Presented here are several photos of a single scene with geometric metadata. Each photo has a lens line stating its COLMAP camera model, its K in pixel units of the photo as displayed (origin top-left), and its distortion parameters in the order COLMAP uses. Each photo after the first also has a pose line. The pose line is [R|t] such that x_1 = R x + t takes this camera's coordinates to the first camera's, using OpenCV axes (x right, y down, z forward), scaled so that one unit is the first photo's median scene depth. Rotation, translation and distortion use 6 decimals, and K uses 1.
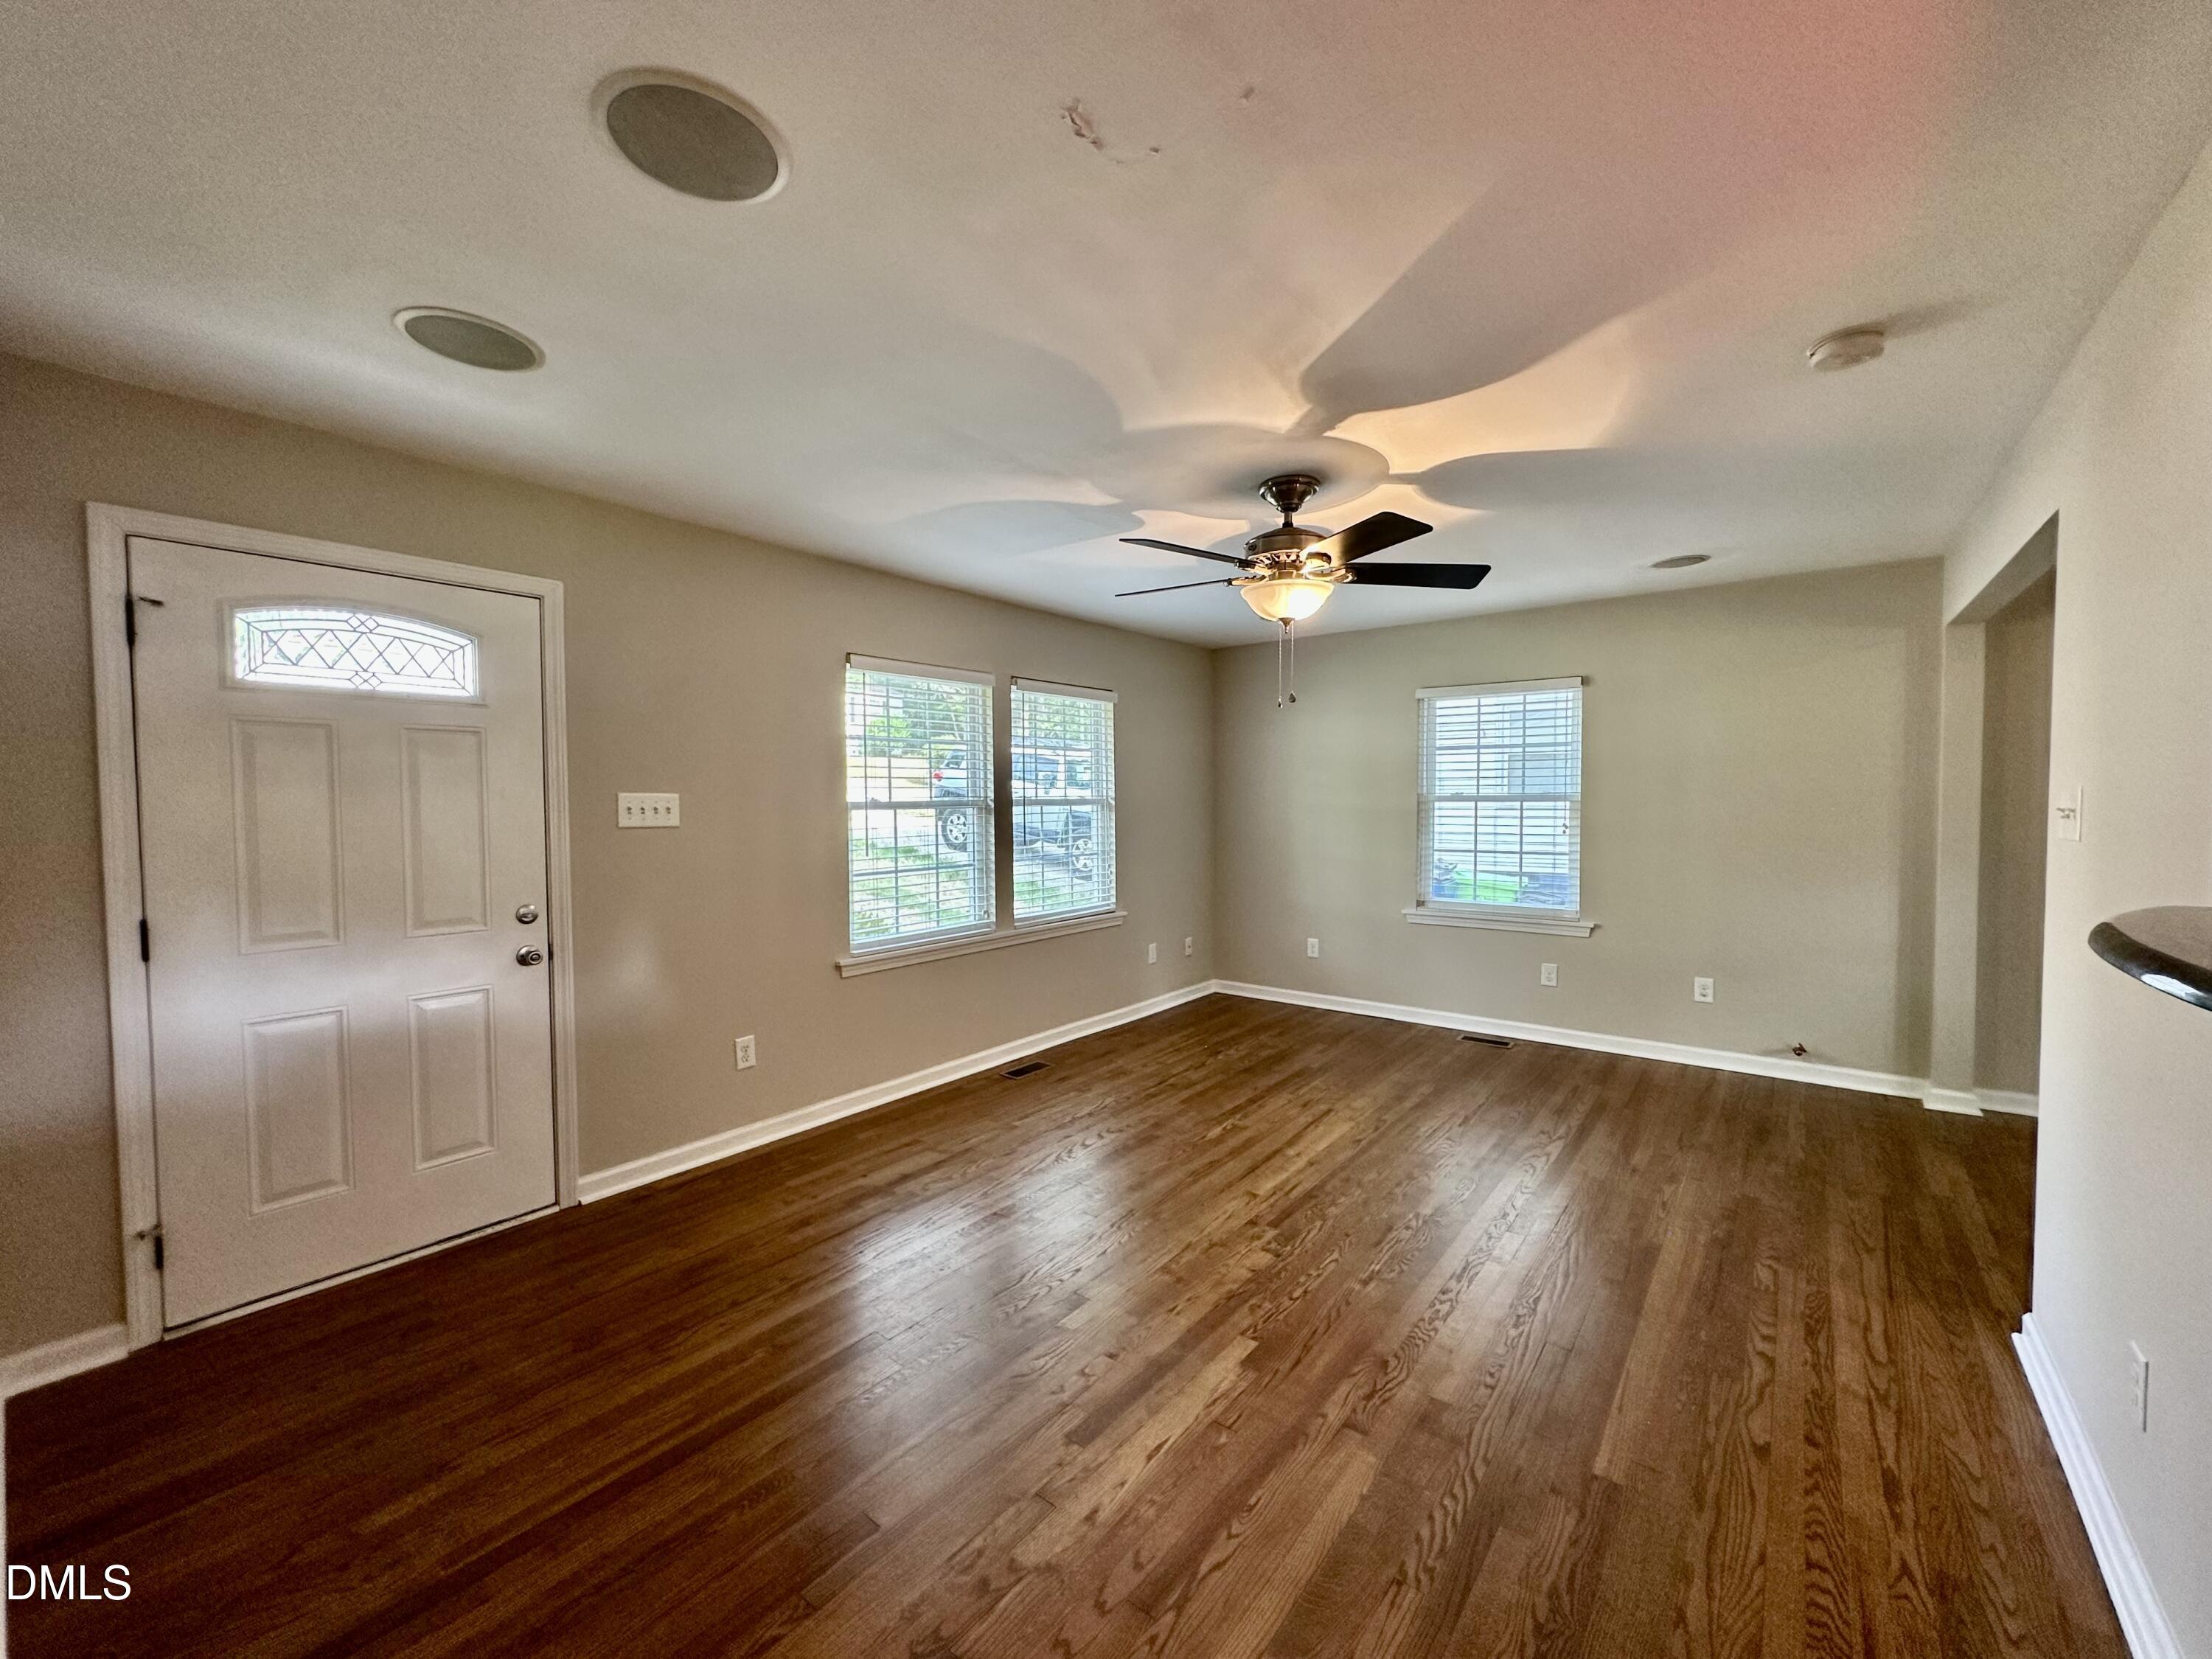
lens RADIAL K [[883.6, 0, 1106.0], [0, 883.6, 829.5], [0, 0, 1]] dist [-0.000850, -0.000416]
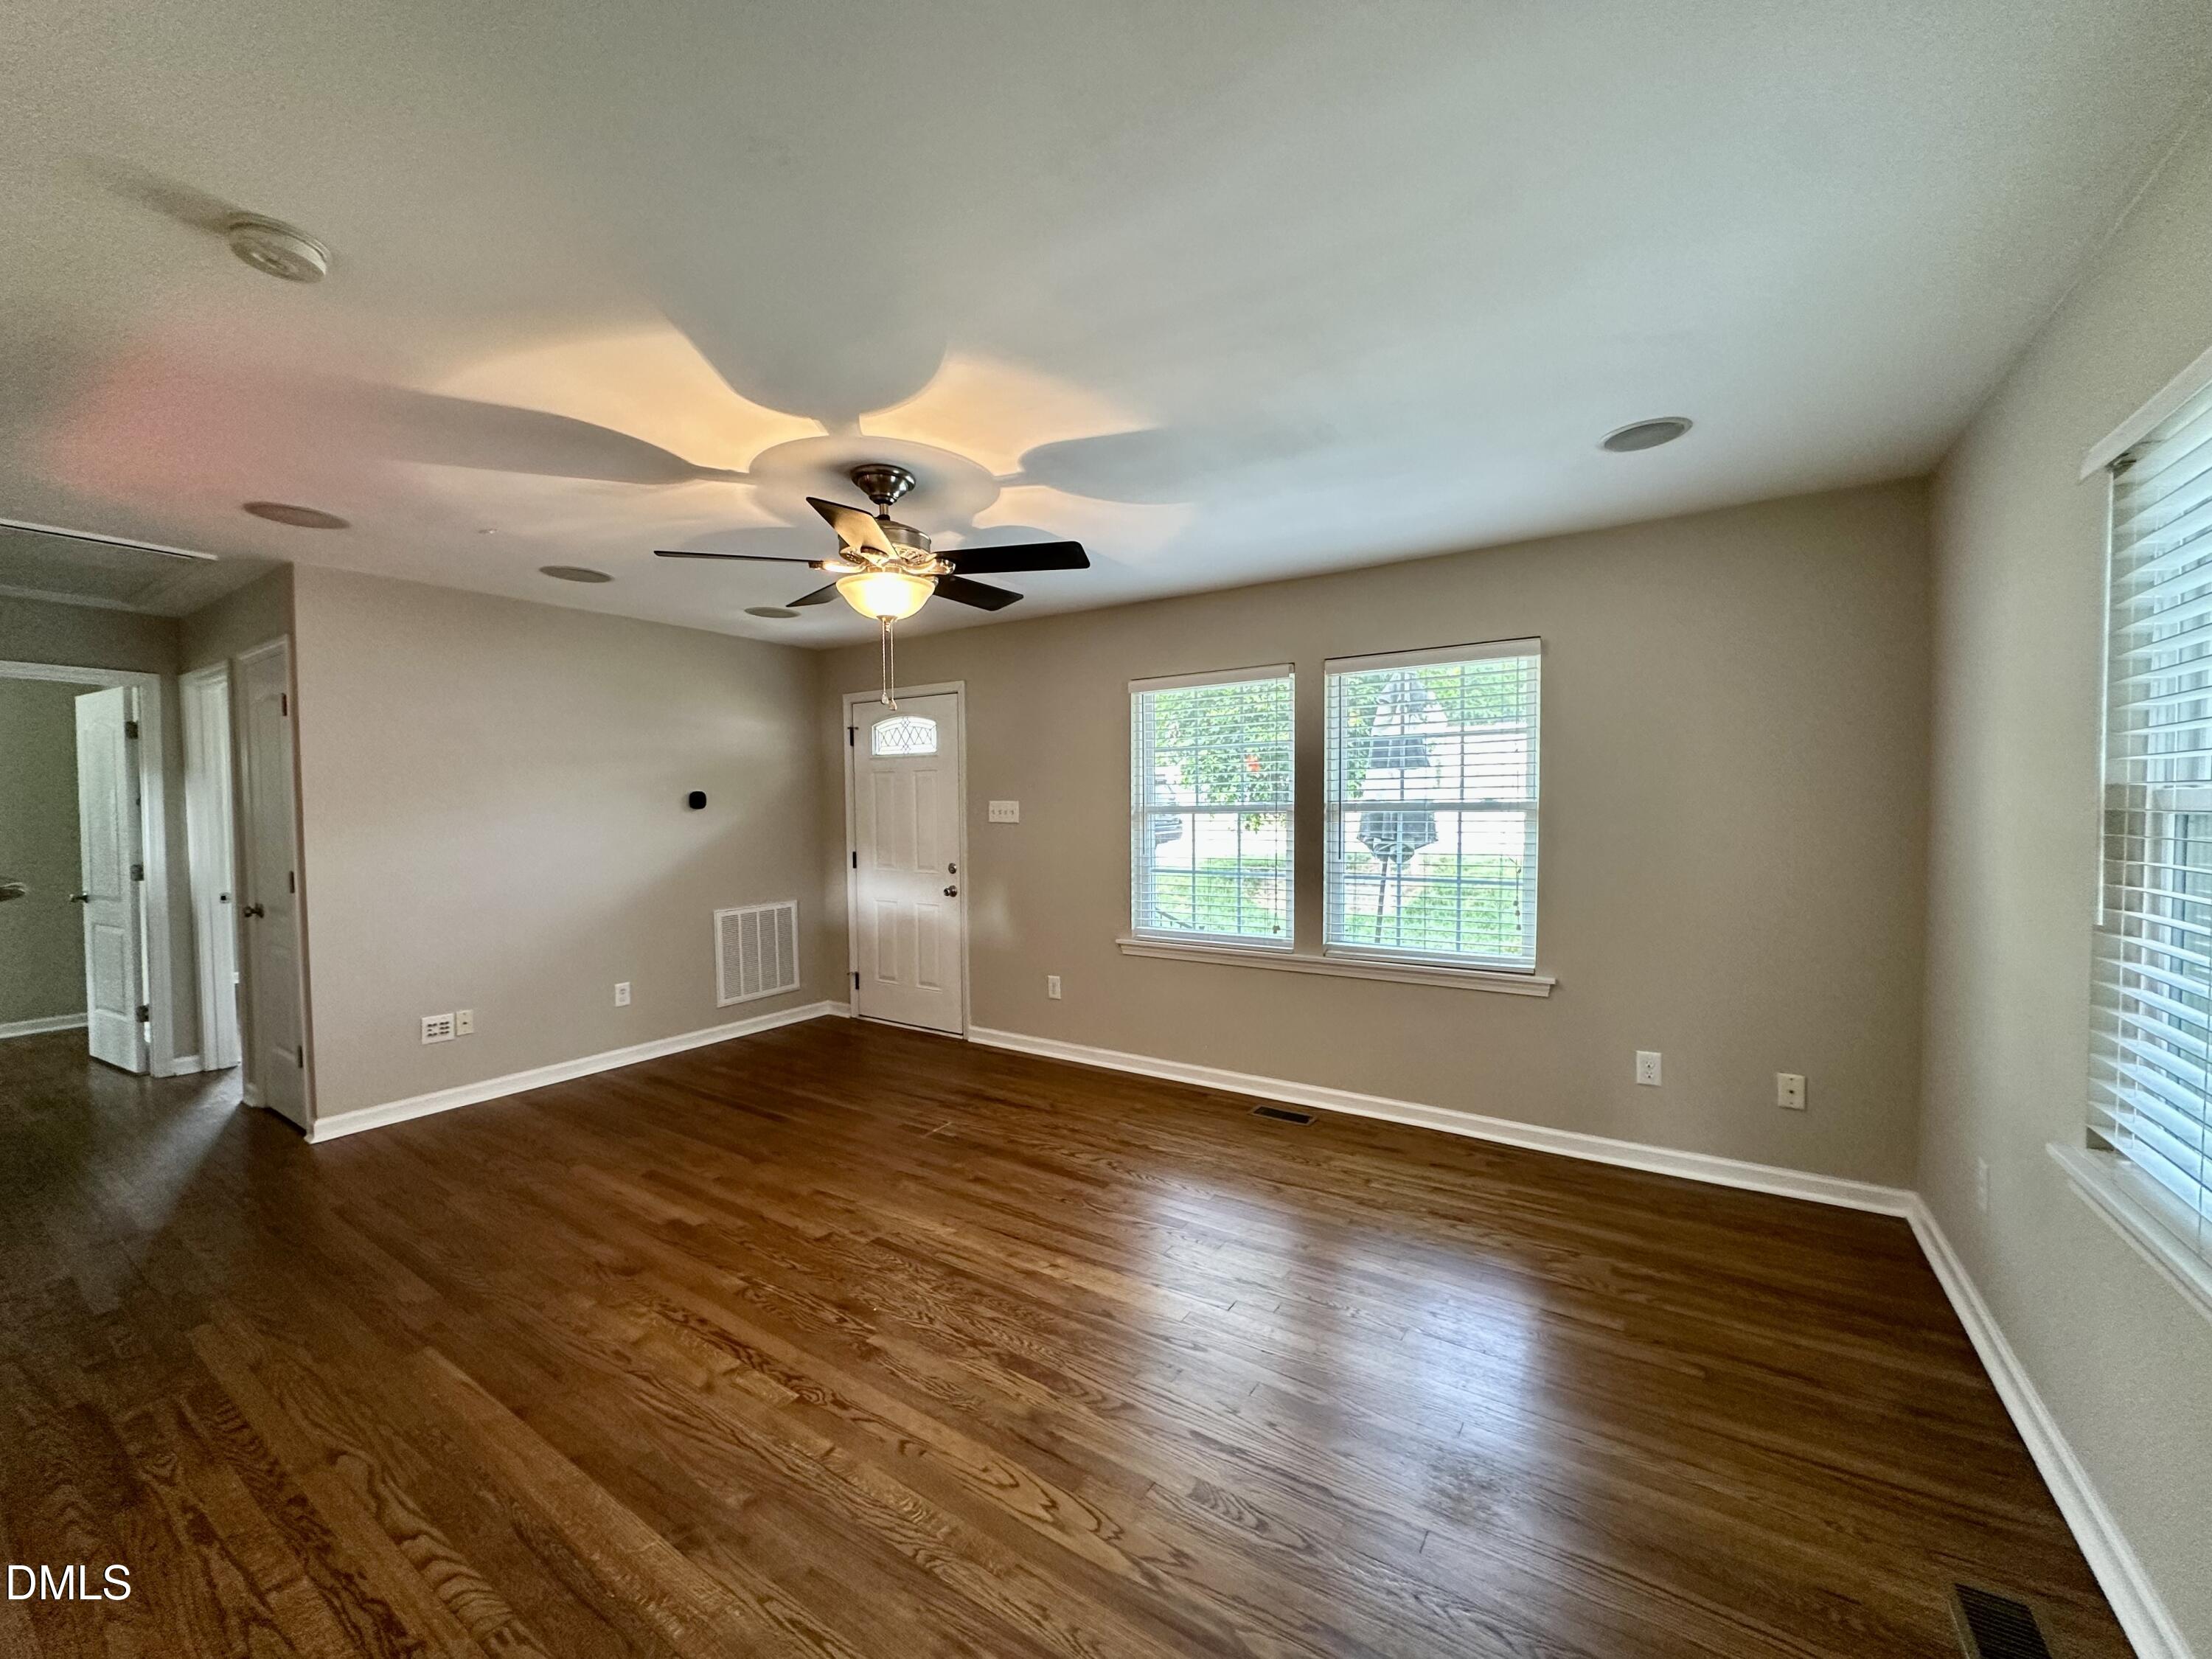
lens RADIAL K [[880.6, 0, 1102.9], [0, 880.6, 831.7], [0, 0, 1]] dist [-0.002418, 0.000442]
pose [[0.078493, 0.033492, -0.996352, 1.045896], [-0.029998, 0.999062, 0.031220, -0.040125], [0.996463, 0.027438, 0.079424, 1.038262]]
